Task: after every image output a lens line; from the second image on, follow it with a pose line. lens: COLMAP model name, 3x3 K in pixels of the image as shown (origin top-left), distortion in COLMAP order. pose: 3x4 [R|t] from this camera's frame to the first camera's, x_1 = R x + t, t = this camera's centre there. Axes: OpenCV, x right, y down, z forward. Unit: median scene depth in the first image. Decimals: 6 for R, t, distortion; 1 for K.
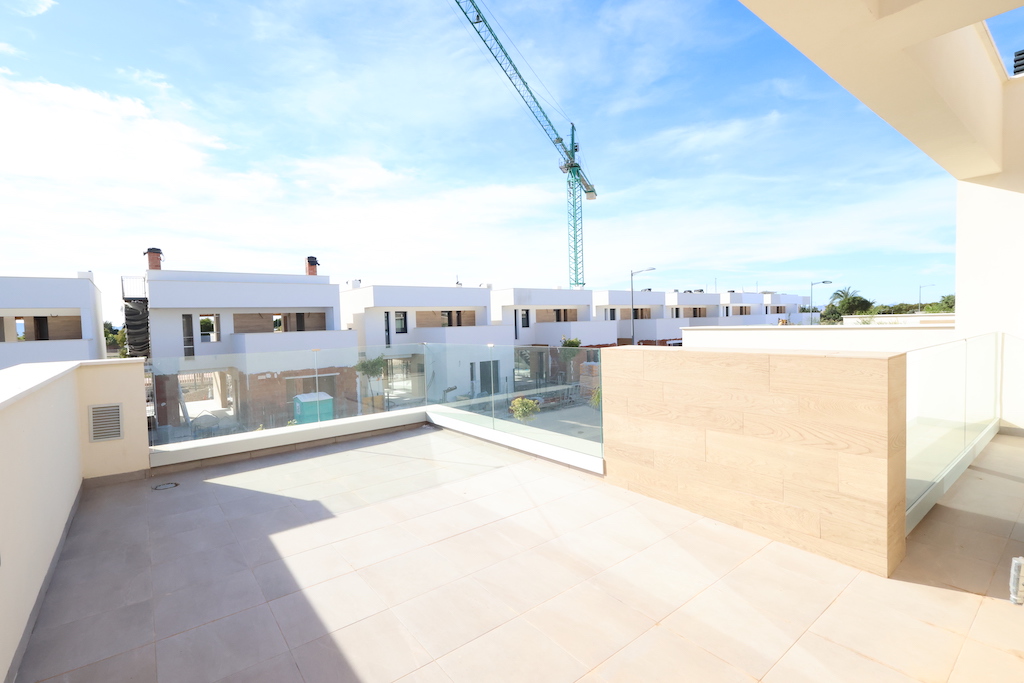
lens RADIAL K [[474.2, 0, 512.0], [0, 474.2, 341.5], [0, 0, 1]] dist [0.001356, -0.000043]
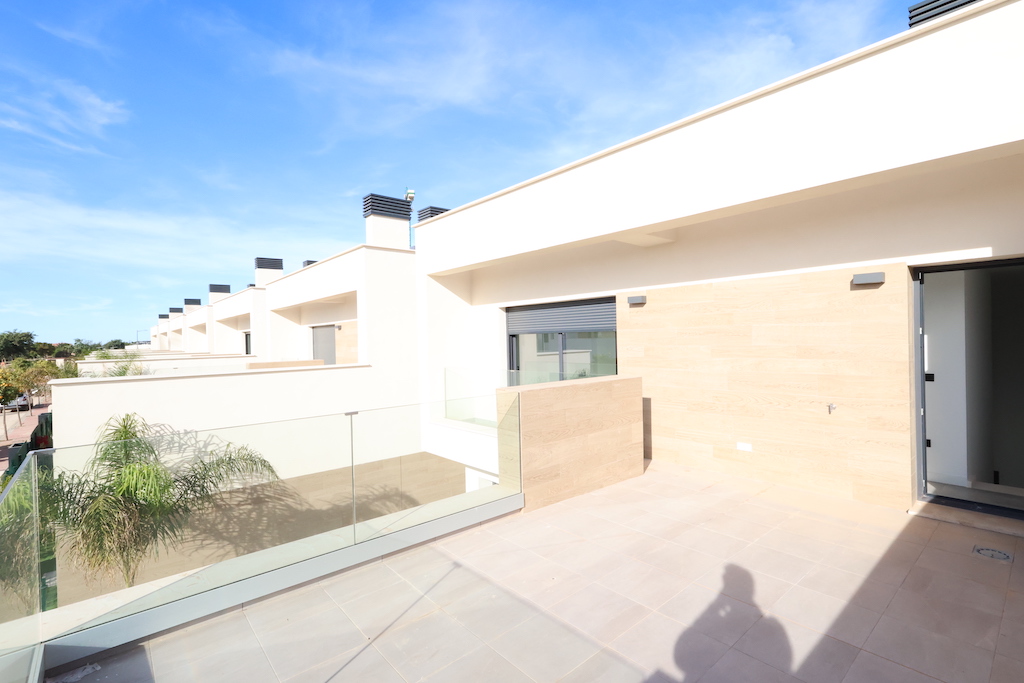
lens RADIAL K [[474.2, 0, 512.0], [0, 474.2, 341.5], [0, 0, 1]] dist [0.001356, -0.000043]
pose [[-0.048606, 0.029128, 0.998393, -1.044941], [0.068338, 0.997329, -0.025770, -0.084765], [-0.996477, 0.066976, -0.050467, 1.215428]]
